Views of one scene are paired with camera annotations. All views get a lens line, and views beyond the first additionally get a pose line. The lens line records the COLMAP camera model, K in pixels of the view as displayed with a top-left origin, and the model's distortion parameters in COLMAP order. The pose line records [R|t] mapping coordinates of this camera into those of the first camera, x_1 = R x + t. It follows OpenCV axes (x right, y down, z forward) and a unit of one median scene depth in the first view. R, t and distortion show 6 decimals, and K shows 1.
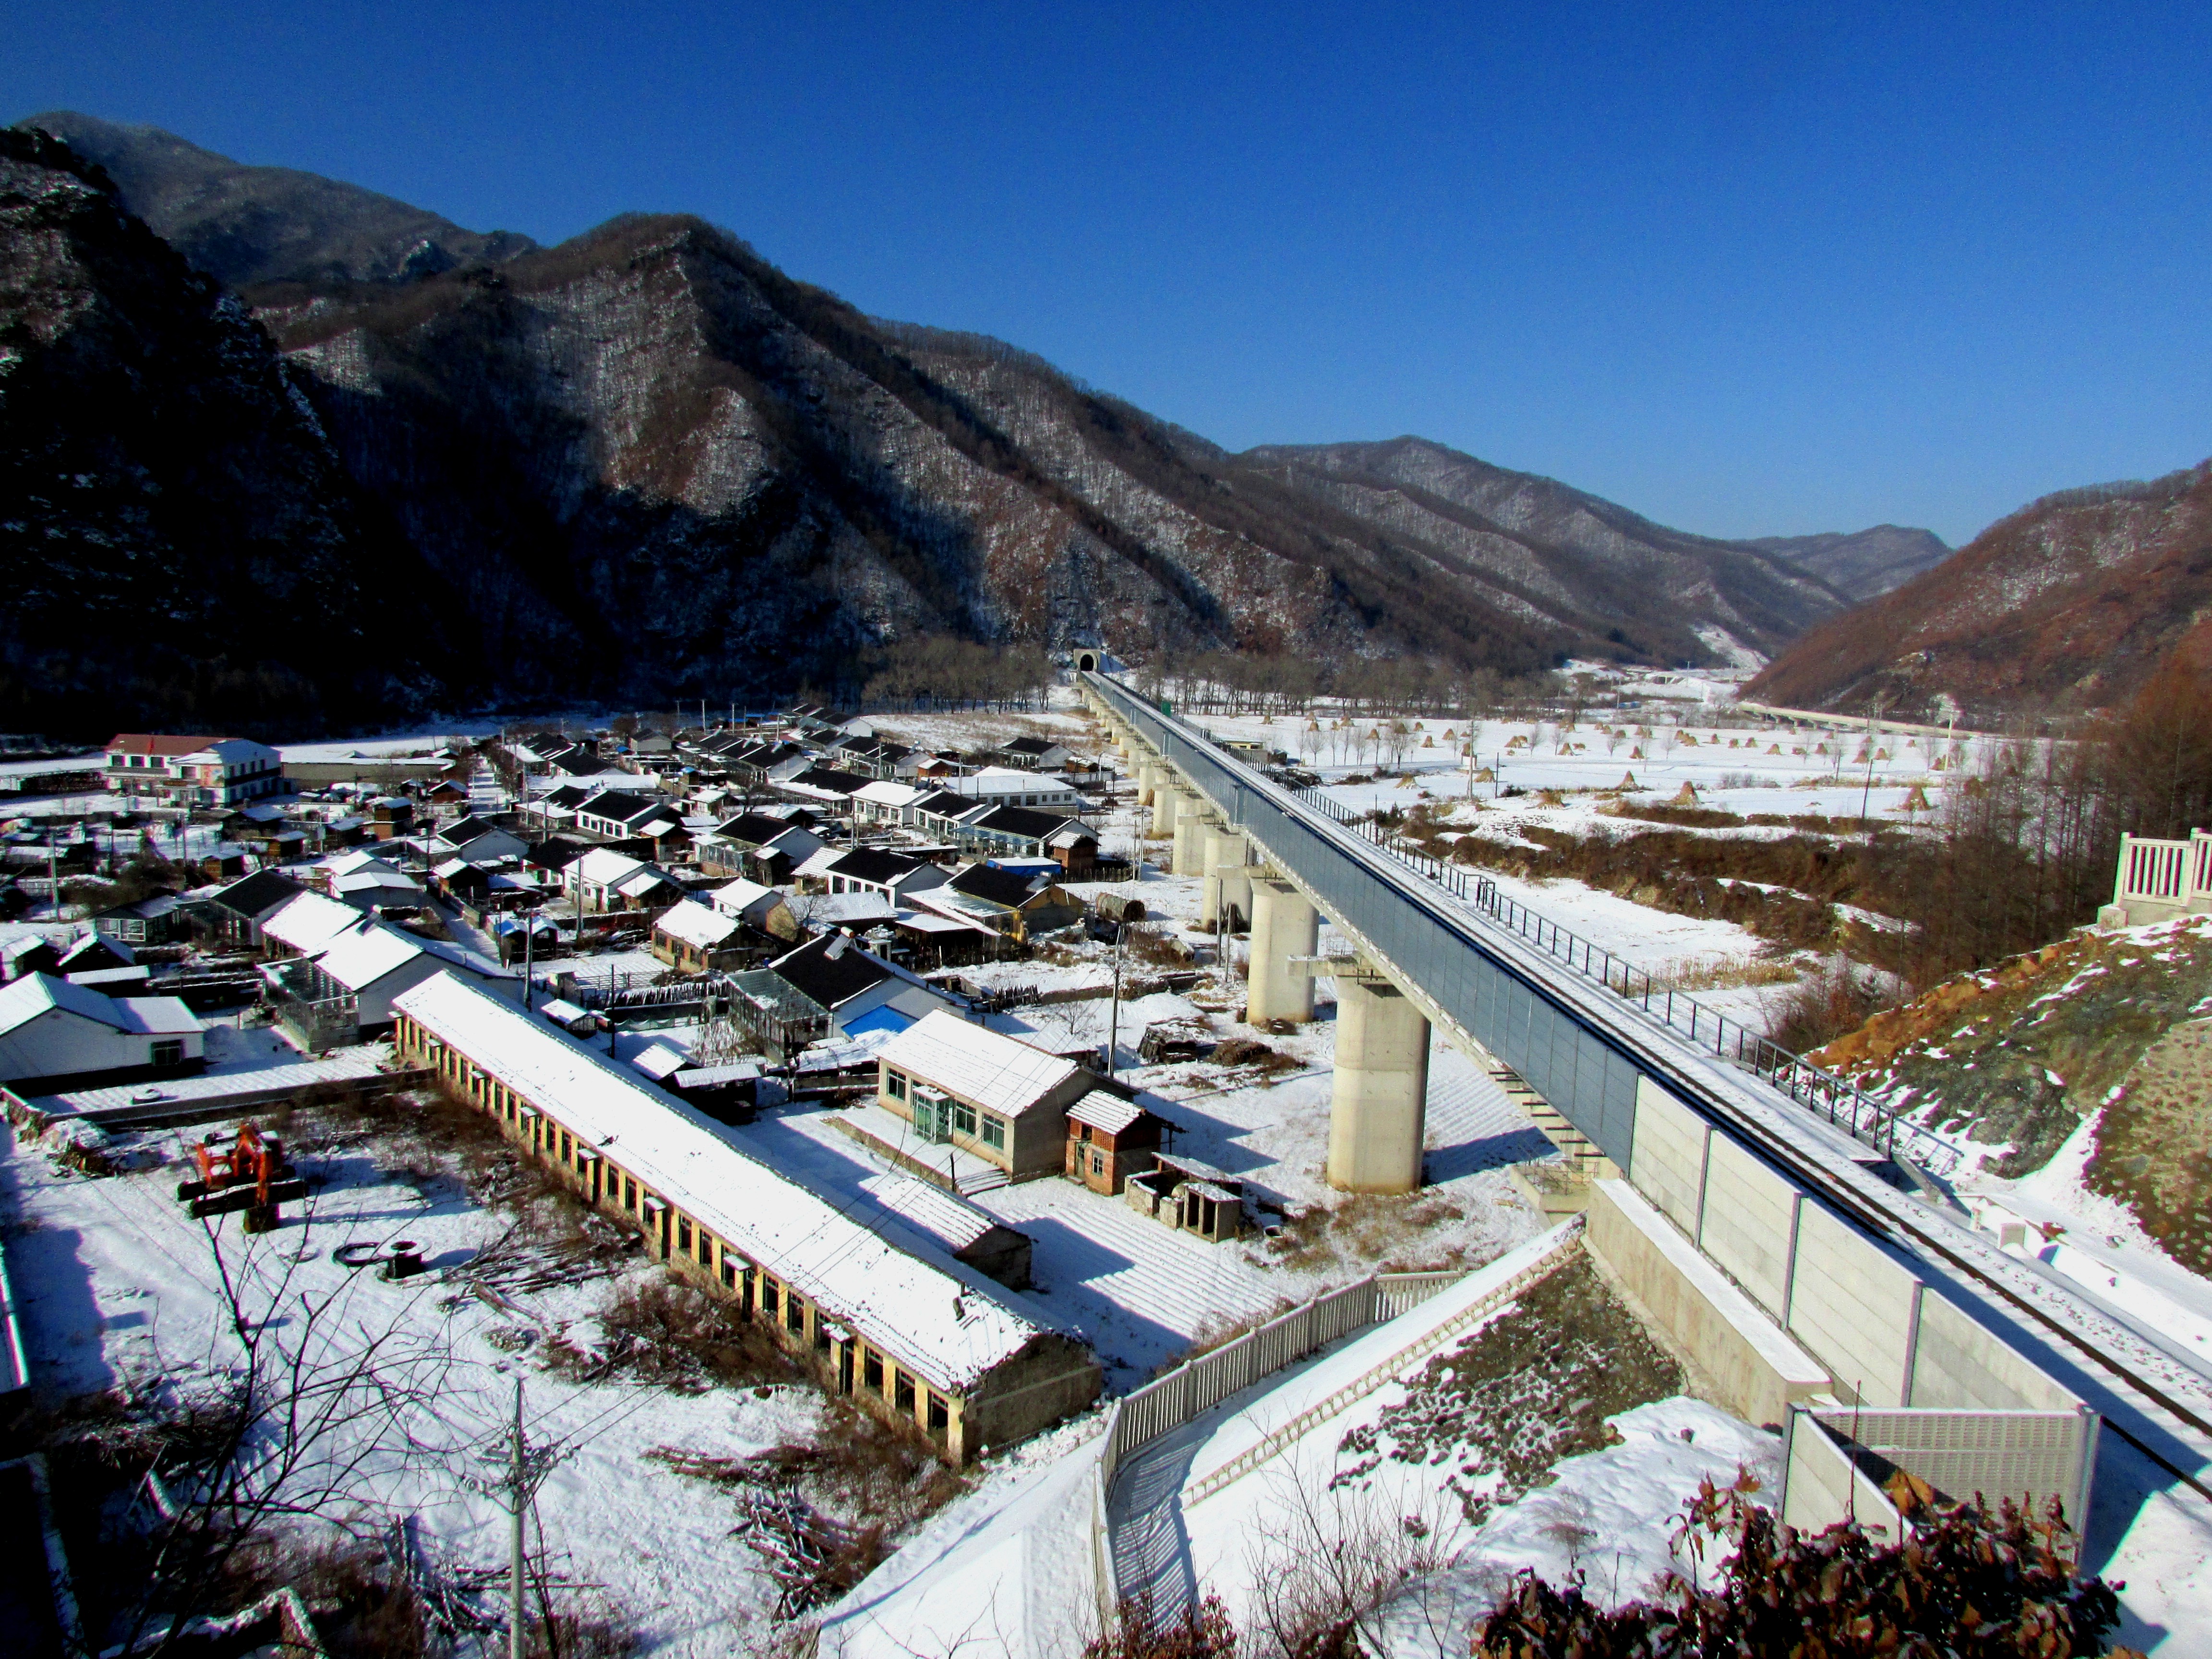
lens RADIAL K [[1570.3, 0, 1098.3], [0, 1570.3, 842.1], [0, 0, 1]] dist [-0.028956, 0.007811]
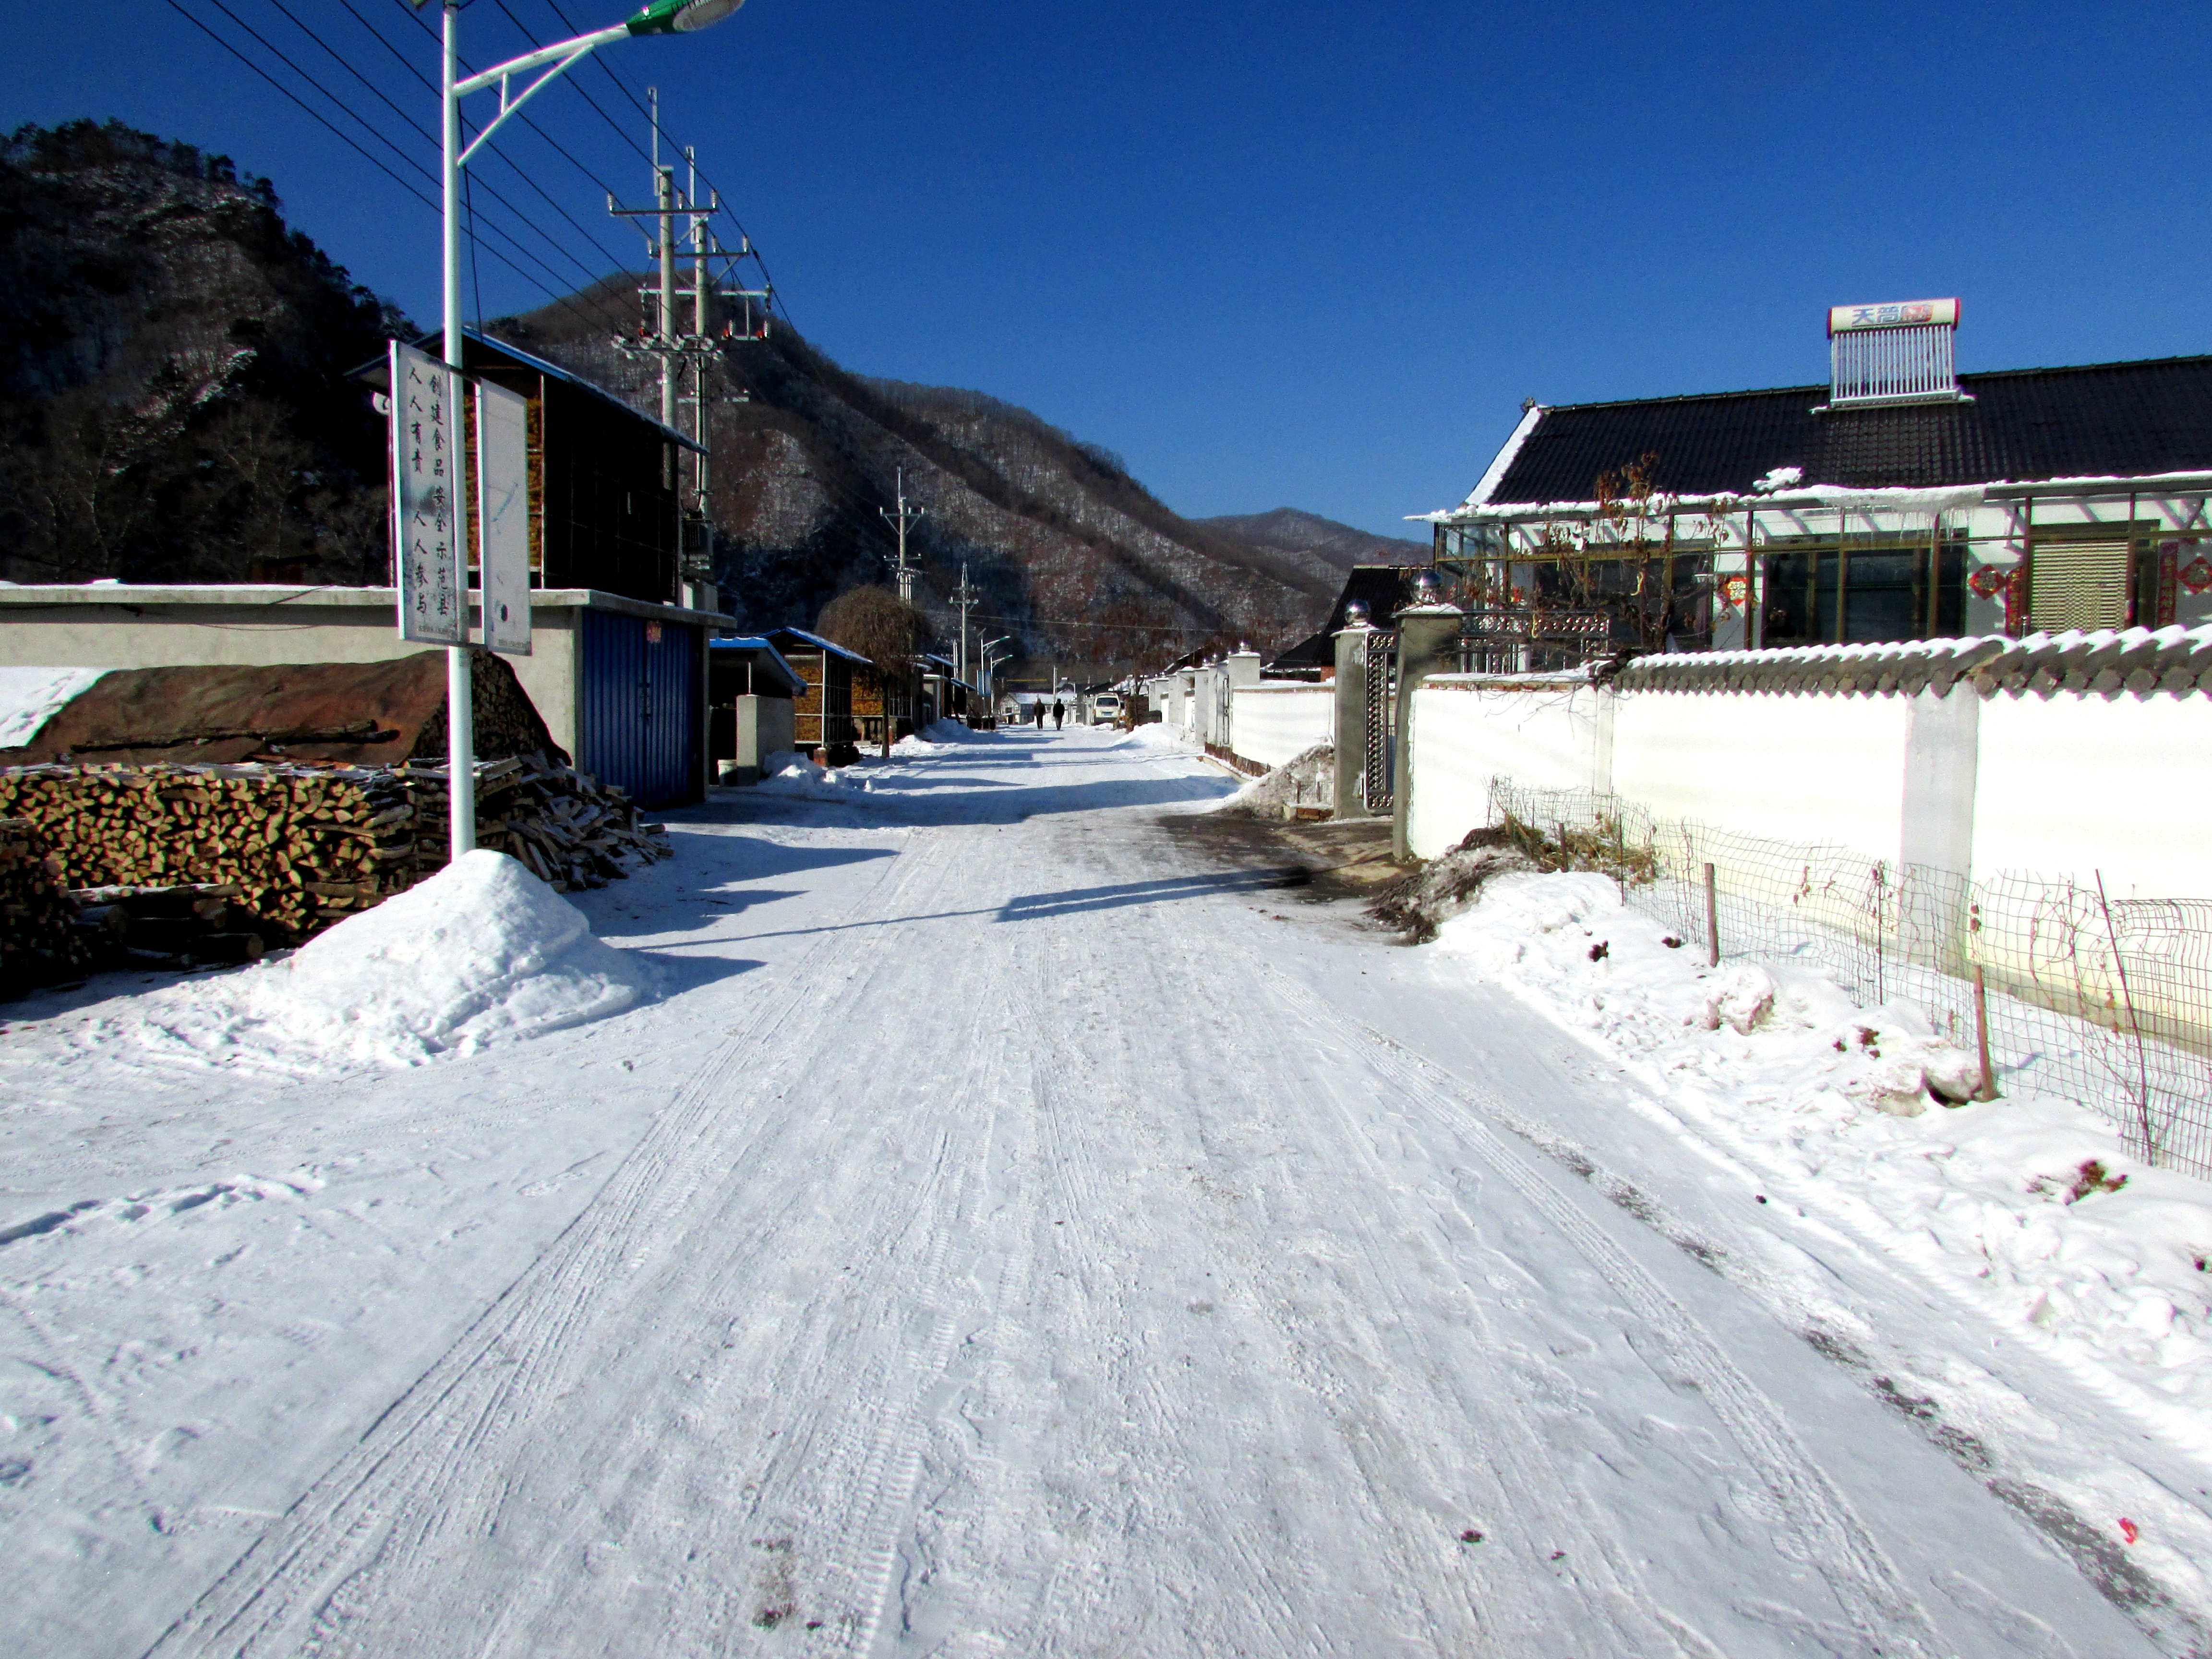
lens RADIAL K [[1570.3, 0, 1098.3], [0, 1570.3, 842.1], [0, 0, 1]] dist [-0.028956, 0.007811]
pose [[0.994395, -0.041456, 0.097261, -0.325720], [0.046835, 0.997459, -0.053689, 0.090325], [-0.094788, 0.057943, 0.993810, -0.016594]]
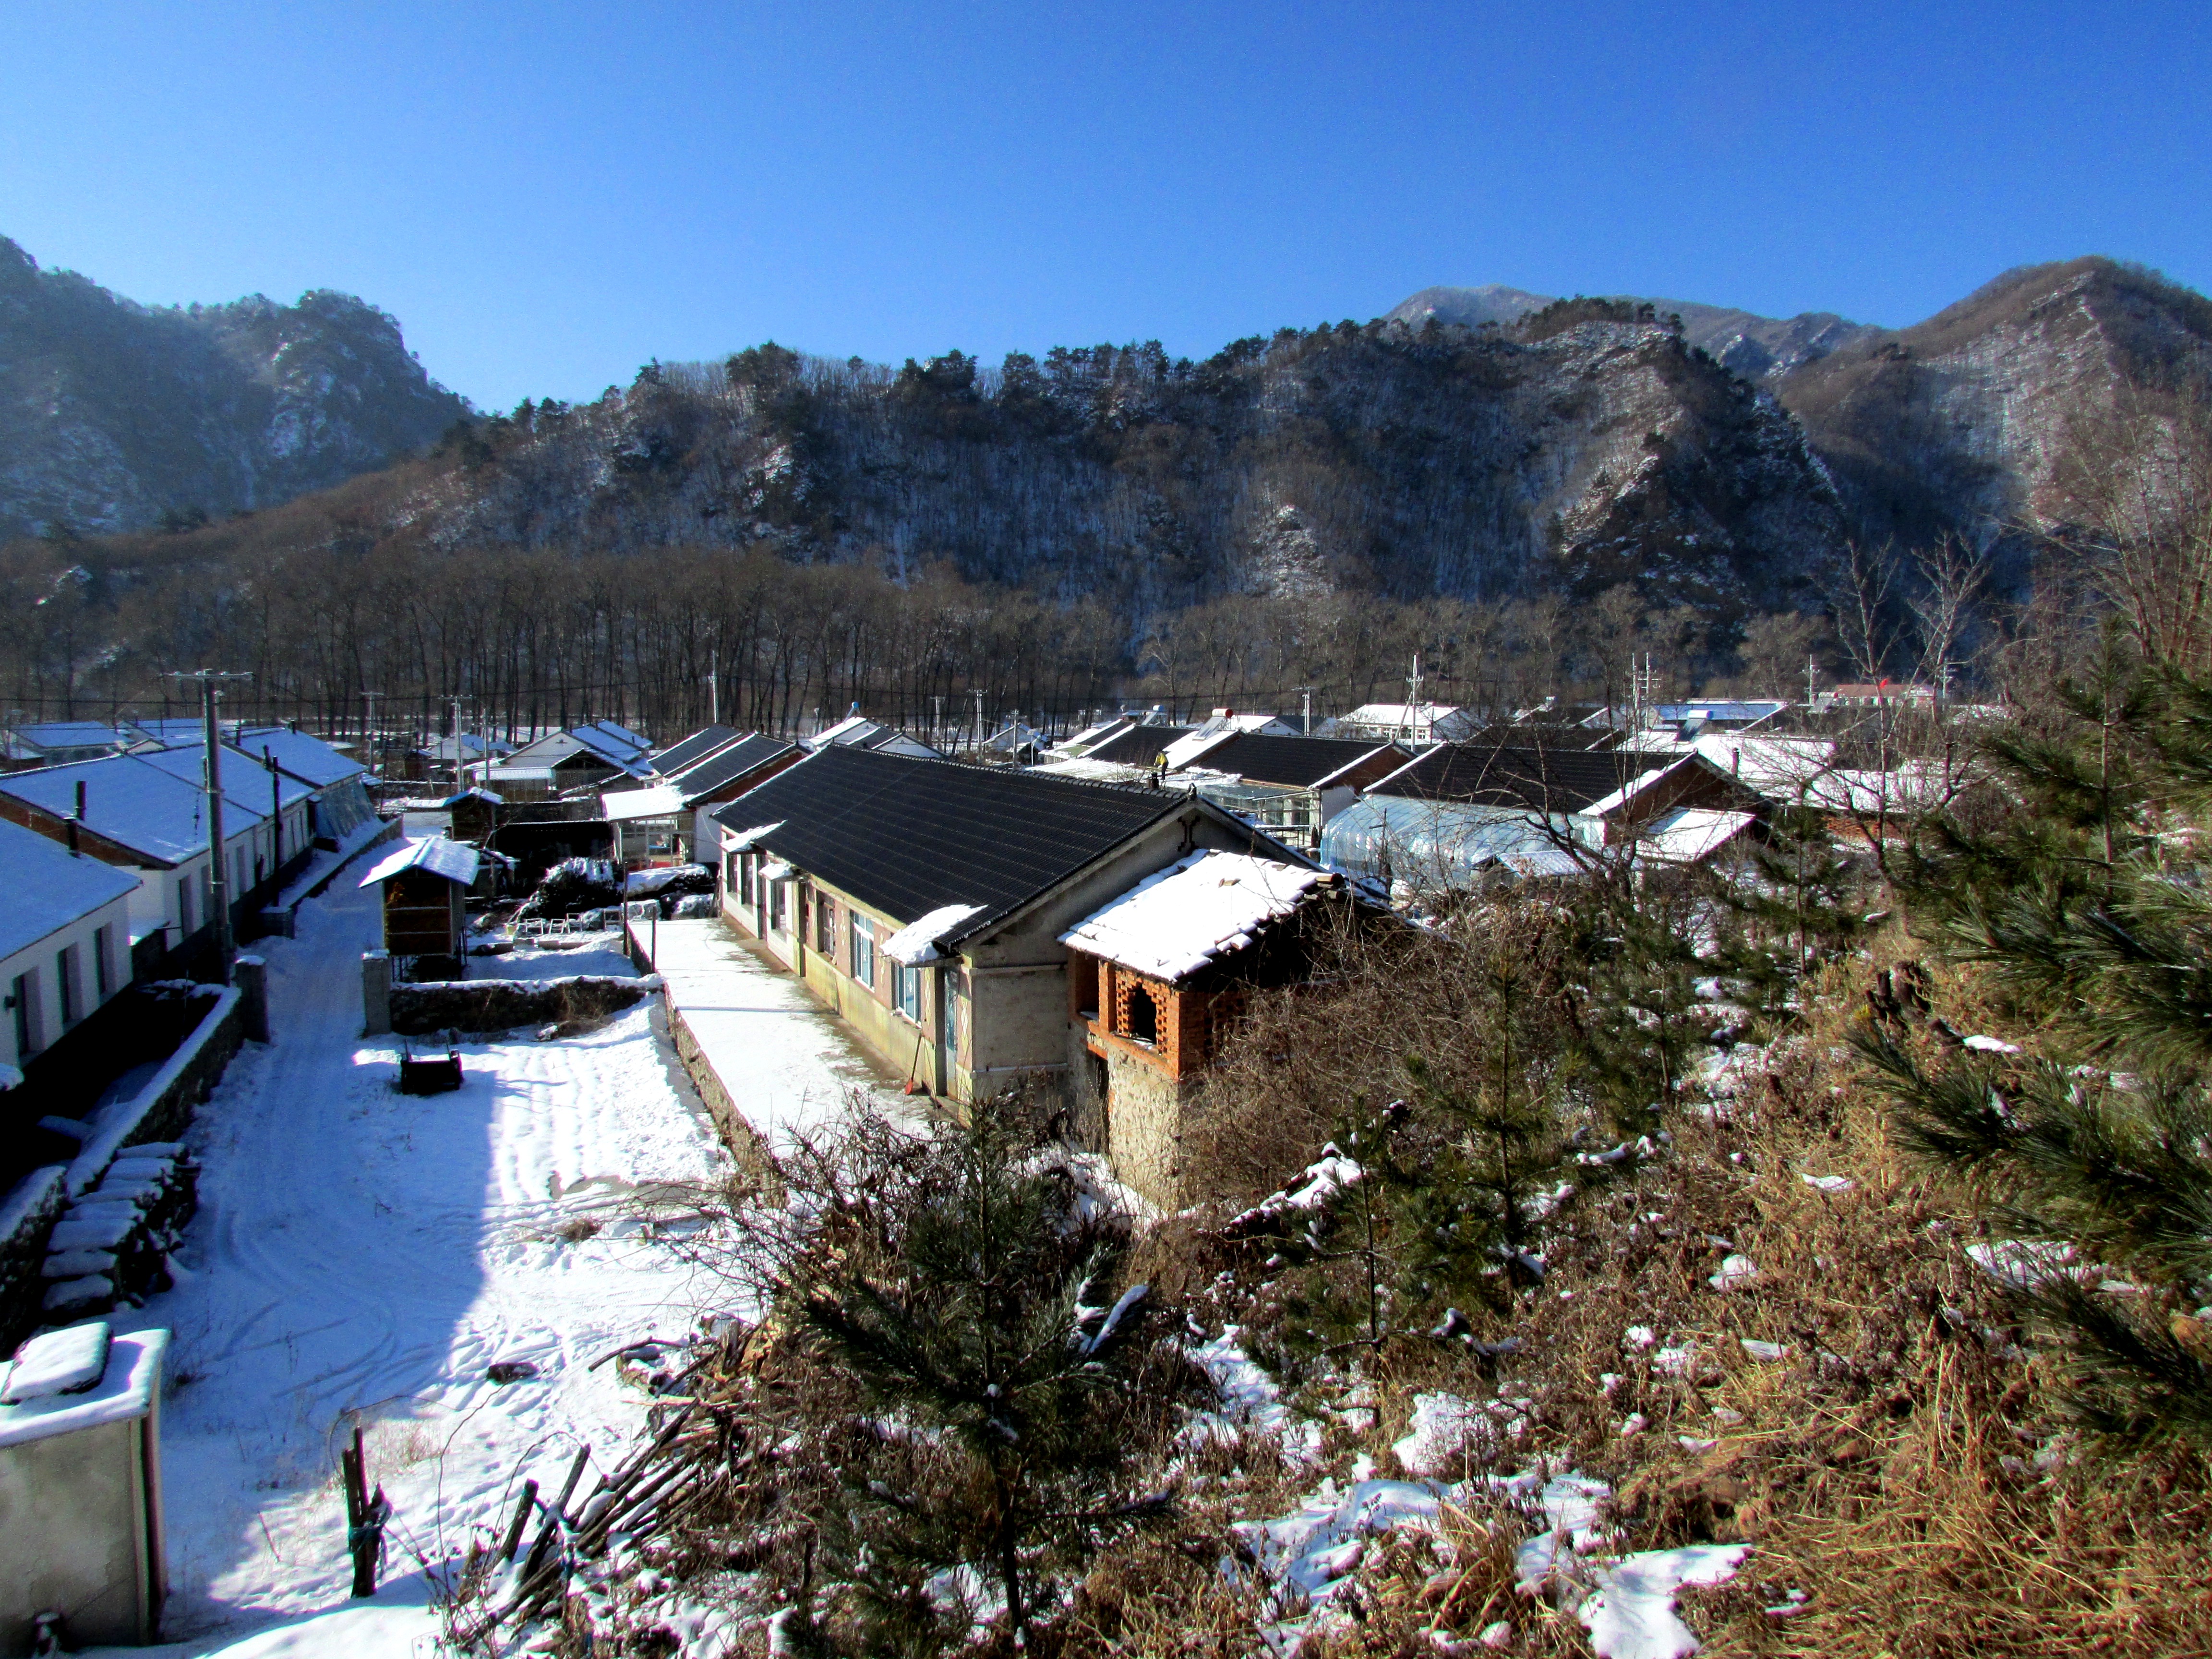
lens RADIAL K [[1570.3, 0, 1098.3], [0, 1570.3, 842.1], [0, 0, 1]] dist [-0.028956, 0.007811]
pose [[0.731308, 0.019904, -0.681757, -0.105036], [-0.055388, 0.998006, -0.030276, 0.133355], [0.679795, 0.059902, 0.730952, -0.446814]]
